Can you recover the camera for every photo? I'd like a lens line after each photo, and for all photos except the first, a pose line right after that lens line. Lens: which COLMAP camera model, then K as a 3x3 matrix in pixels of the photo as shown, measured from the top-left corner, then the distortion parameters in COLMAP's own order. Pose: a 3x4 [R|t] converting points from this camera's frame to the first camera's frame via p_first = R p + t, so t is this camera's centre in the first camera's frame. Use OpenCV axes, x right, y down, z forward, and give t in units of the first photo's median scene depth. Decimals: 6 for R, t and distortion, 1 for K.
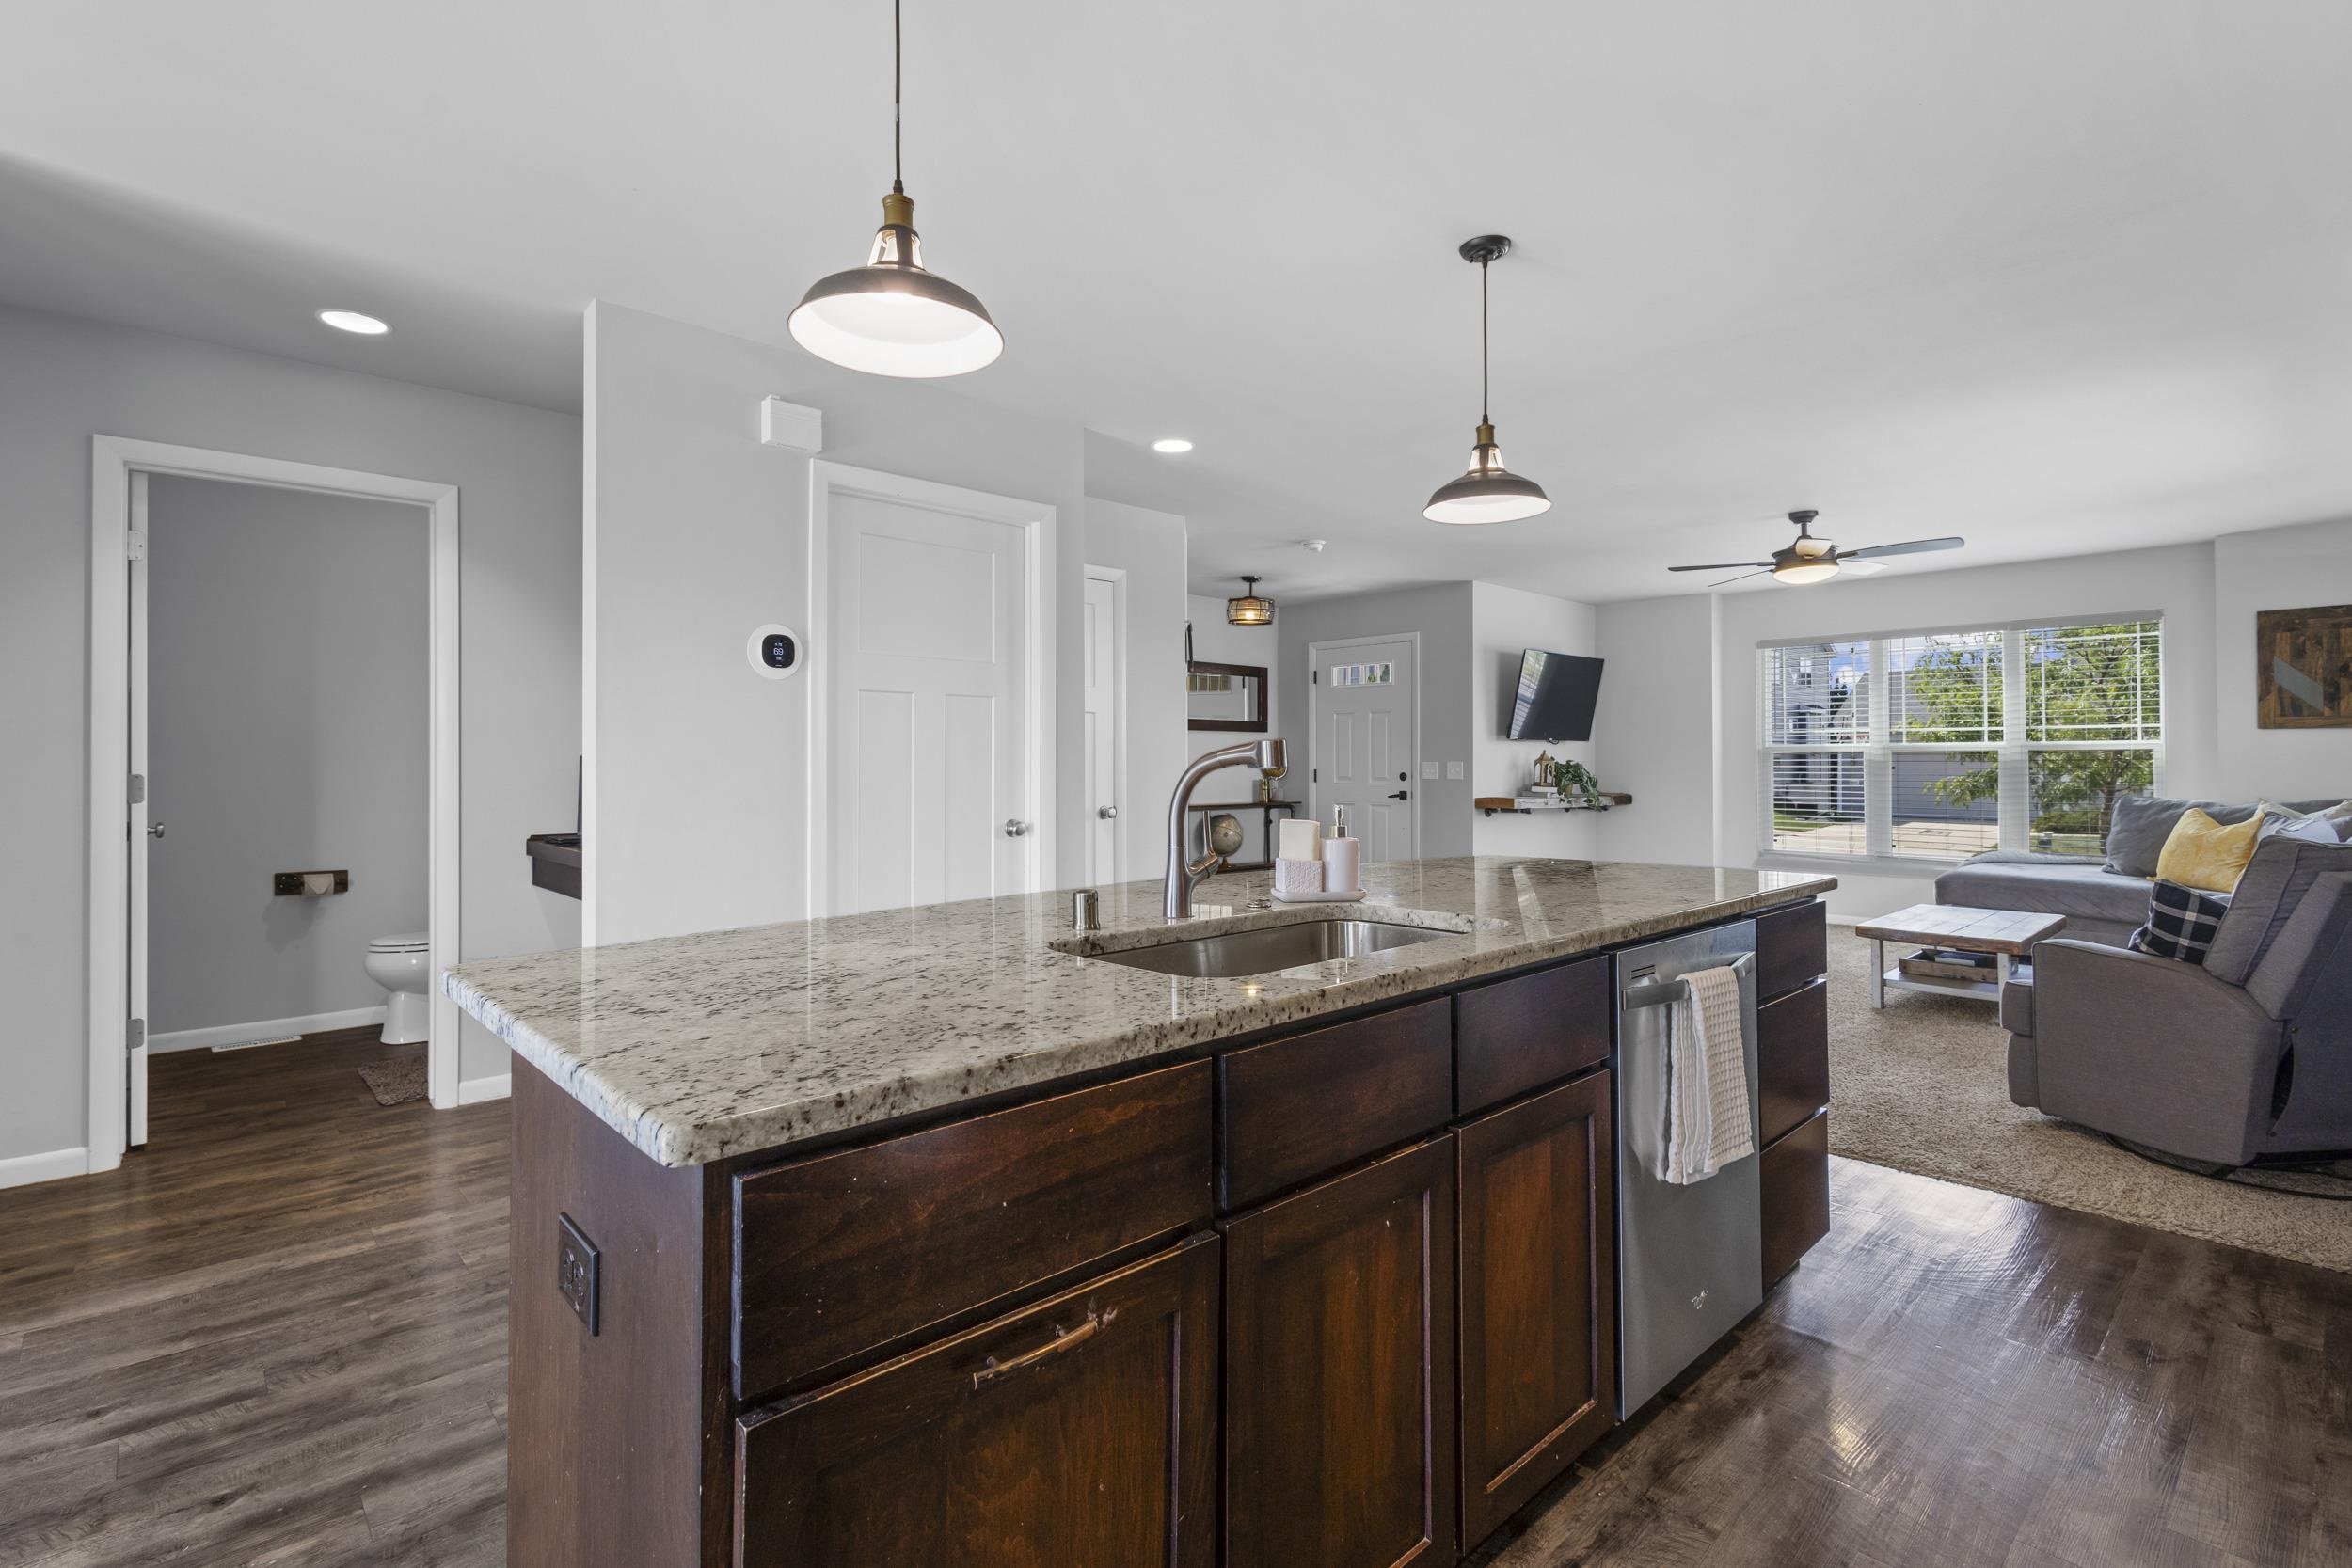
lens RADIAL K [[1103.6, 0, 1172.3], [0, 1103.6, 758.5], [0, 0, 1]] dist [-0.001915, -0.000742]
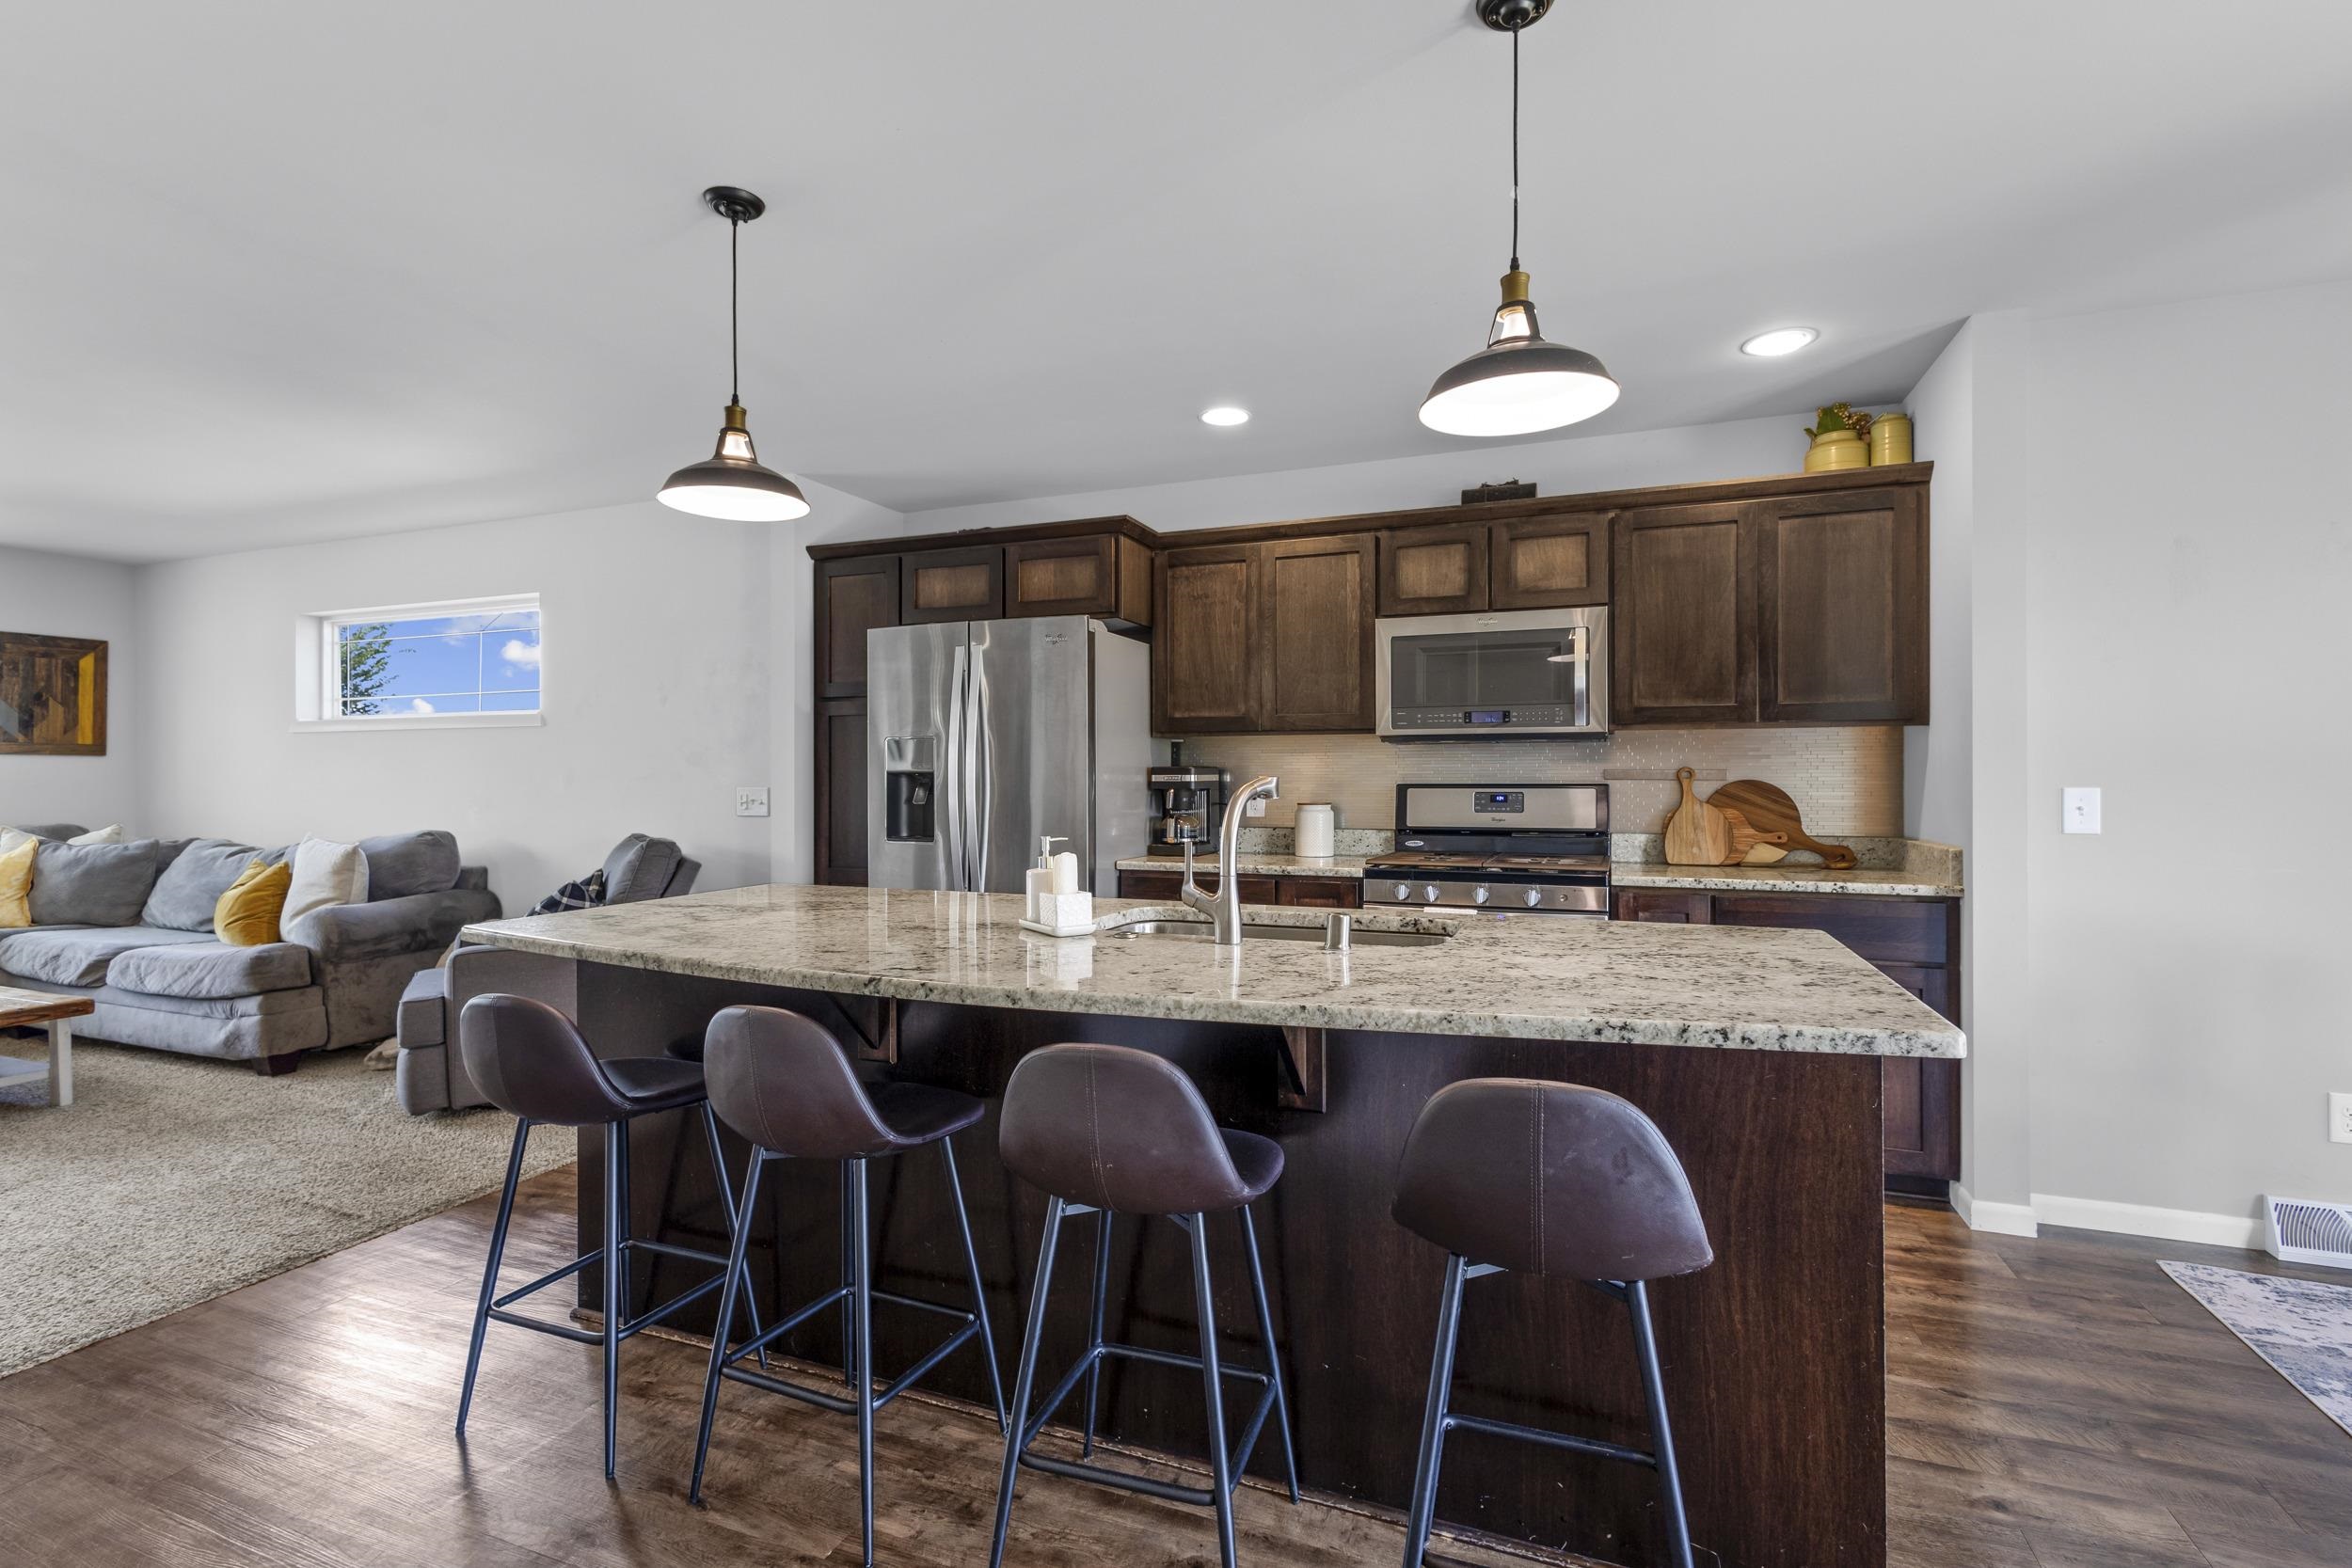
lens RADIAL K [[1073.7, 0, 1176.0], [0, 1073.7, 784.0], [0, 0, 1]] dist [0.000666, 0.000123]
pose [[-0.428893, 0.000930, 0.903355, -0.282443], [0.002869, 0.999996, 0.000332, 0.001719], [-0.903351, 0.002734, -0.428894, 0.467010]]
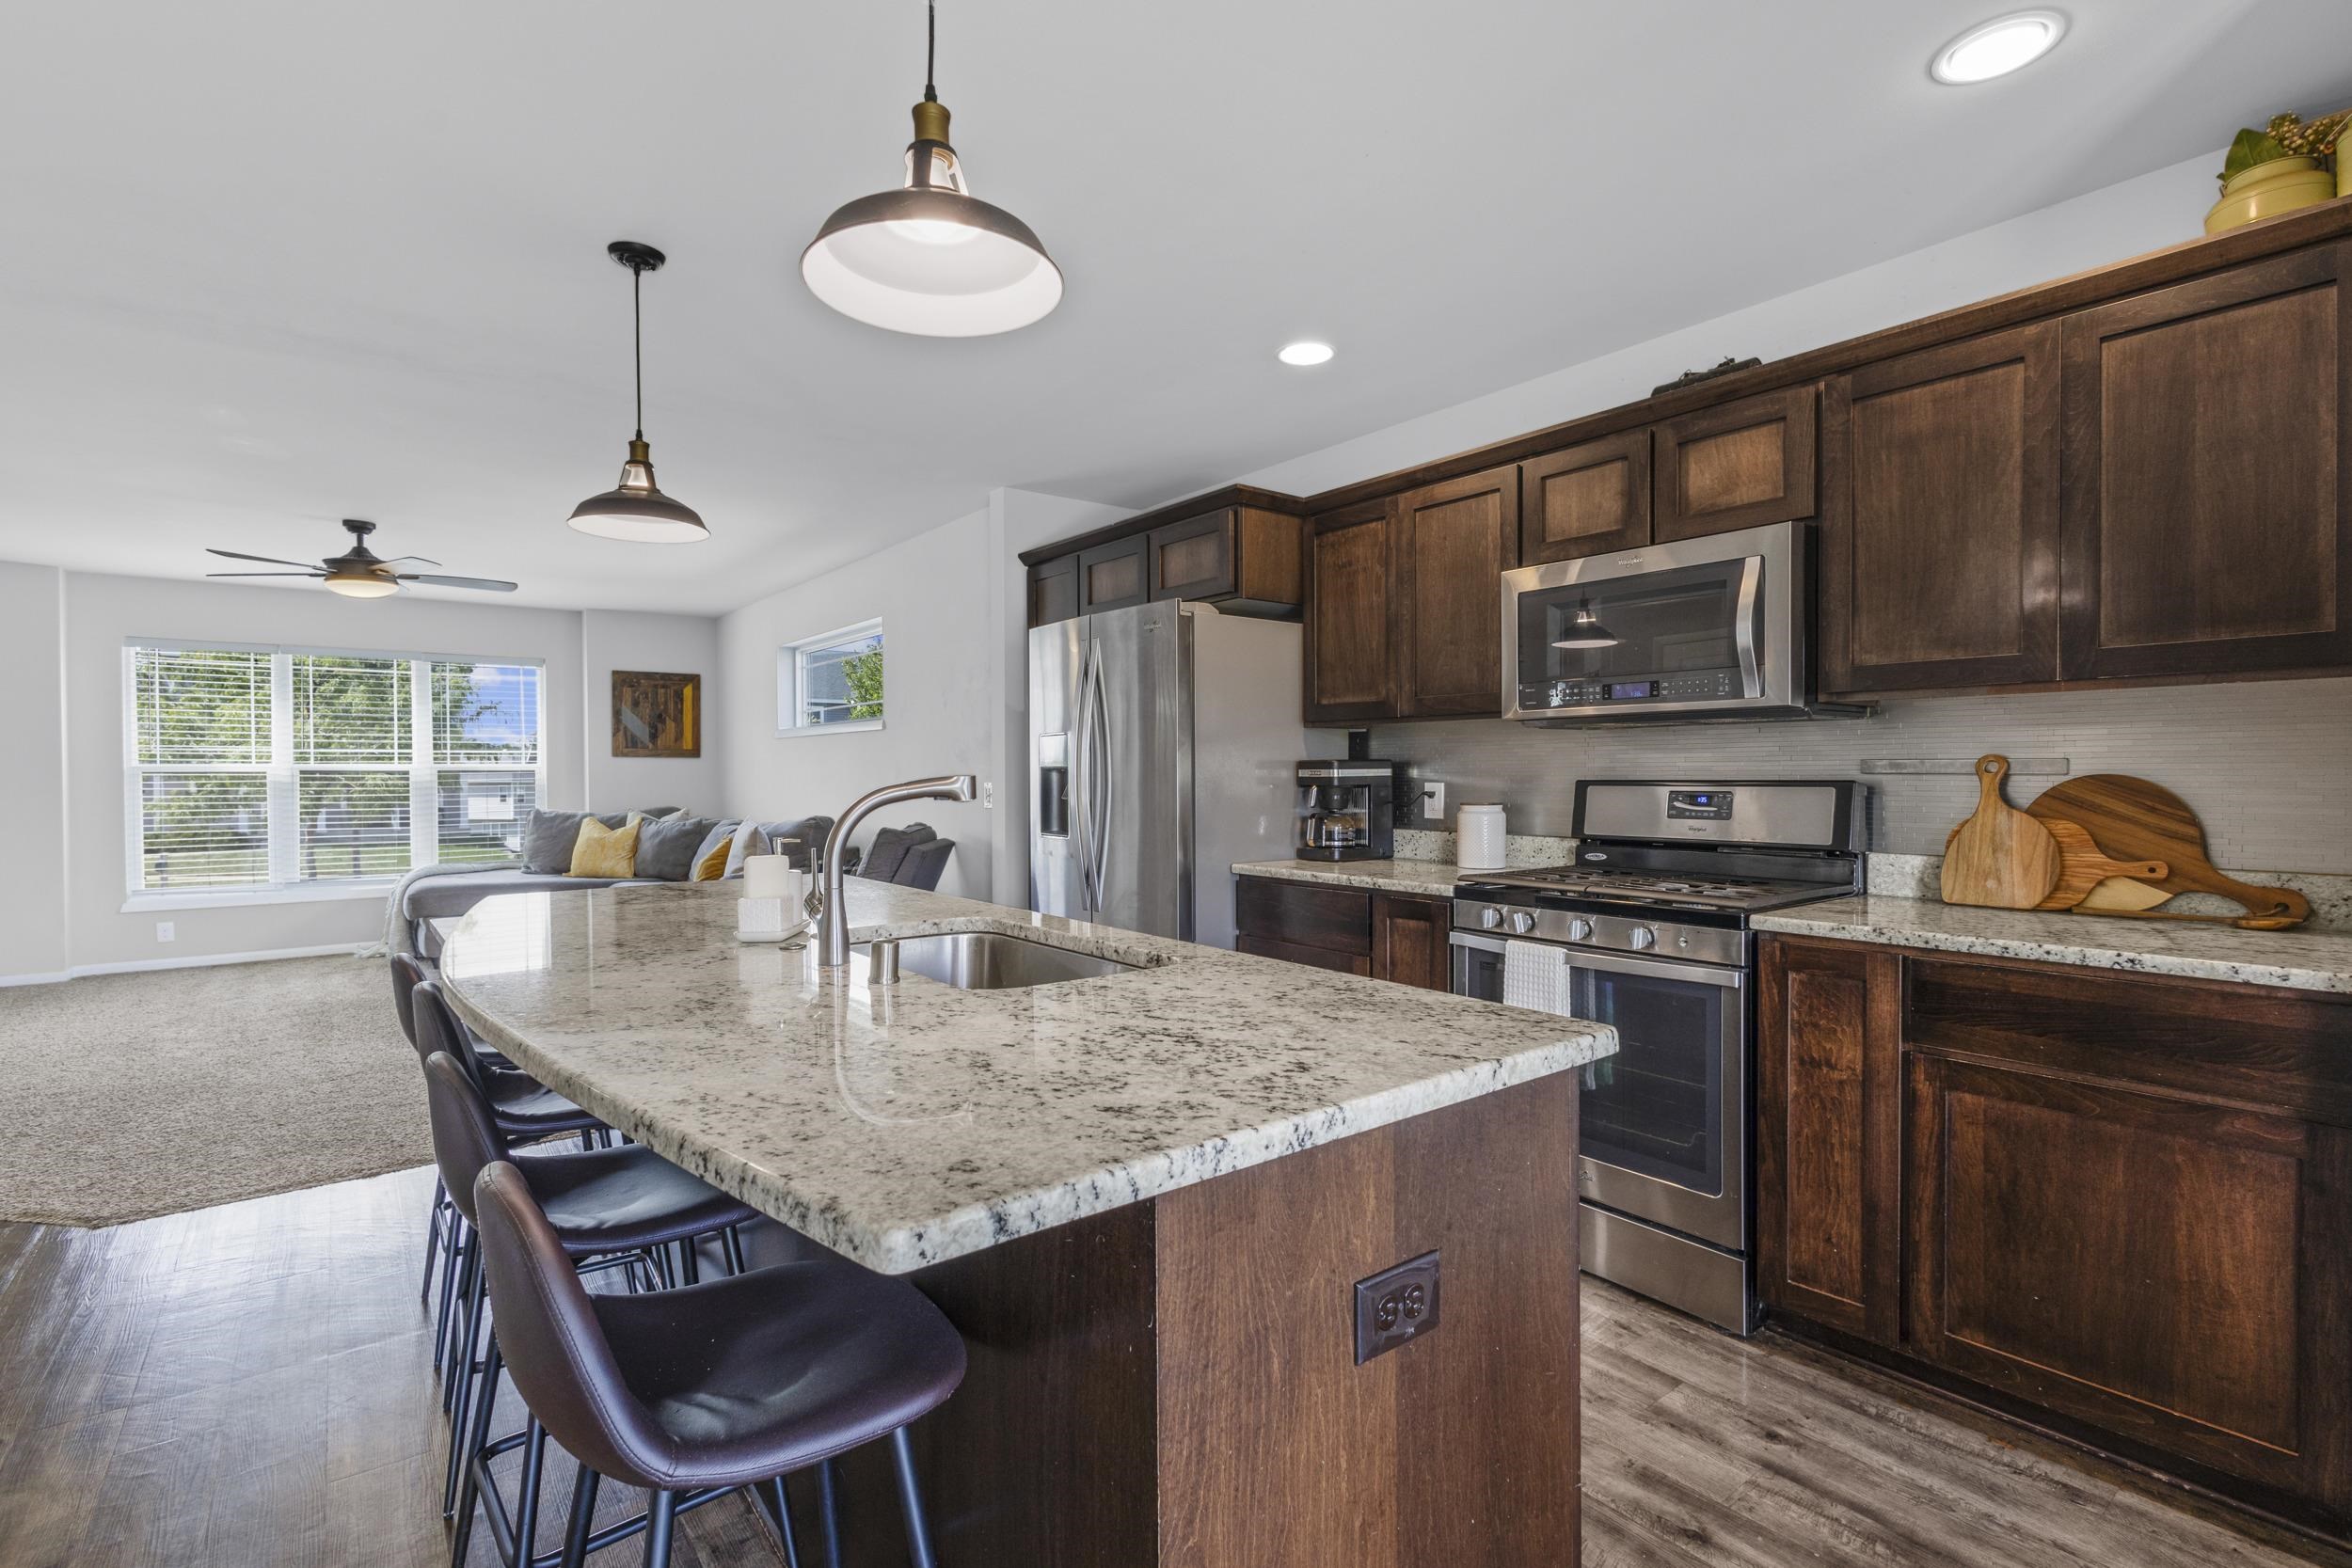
lens RADIAL K [[1073.7, 0, 1176.0], [0, 1073.7, 784.0], [0, 0, 1]] dist [0.000666, 0.000123]
pose [[0.091048, -0.005728, 0.995830, -0.274529], [0.002529, 0.999982, 0.005520, 0.000946], [-0.995843, 0.002016, 0.091060, 0.193012]]
